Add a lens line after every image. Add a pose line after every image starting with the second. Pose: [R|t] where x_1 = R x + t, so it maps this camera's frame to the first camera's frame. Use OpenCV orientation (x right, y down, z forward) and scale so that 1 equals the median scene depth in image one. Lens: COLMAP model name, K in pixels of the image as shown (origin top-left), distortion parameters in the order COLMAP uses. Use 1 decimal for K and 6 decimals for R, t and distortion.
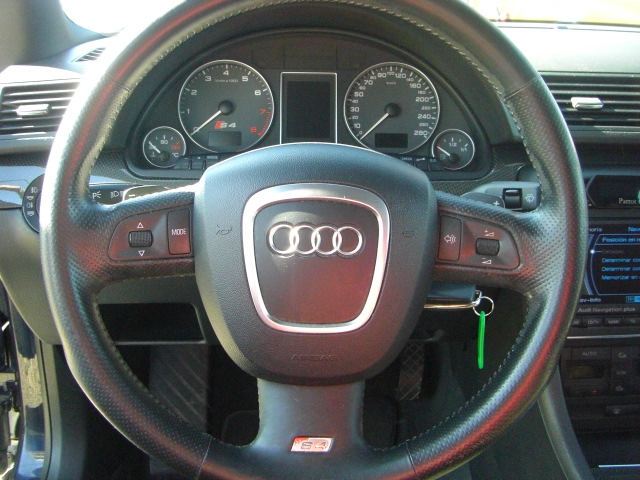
lens RADIAL K [[723.8, 0, 320.3], [0, 723.8, 222.8], [0, 0, 1]] dist [-0.280644, 0.472255]
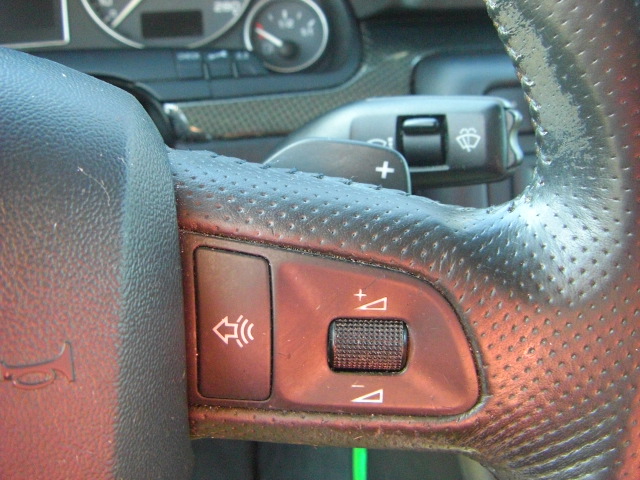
lens RADIAL K [[723.8, 0, 320.3], [0, 723.8, 222.8], [0, 0, 1]] dist [-0.280644, 0.472255]
pose [[0.981812, -0.090809, 0.166732, 0.121473], [0.067371, 0.987685, 0.141210, -0.040273], [-0.177501, -0.127408, 0.975838, 0.514687]]
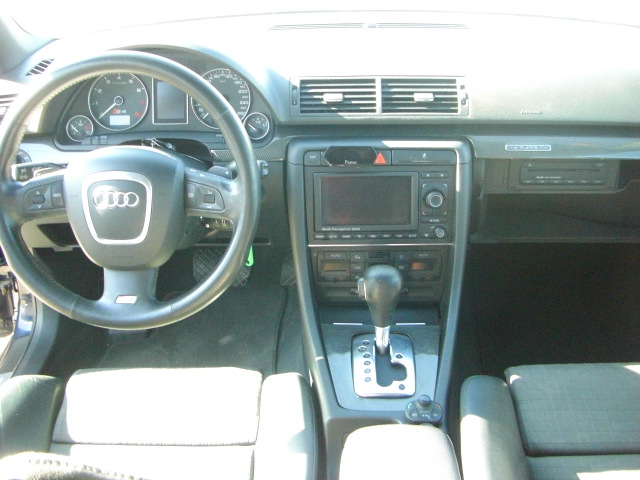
lens RADIAL K [[719.4, 0, 320.0], [0, 719.4, 240.0], [0, 0, 1]] dist [-0.195596, 0.016738]
pose [[0.999104, -0.000531, -0.042315, 0.430687], [0.007479, 0.986399, 0.164200, -0.123715], [0.041652, -0.164369, 0.985519, -0.643535]]
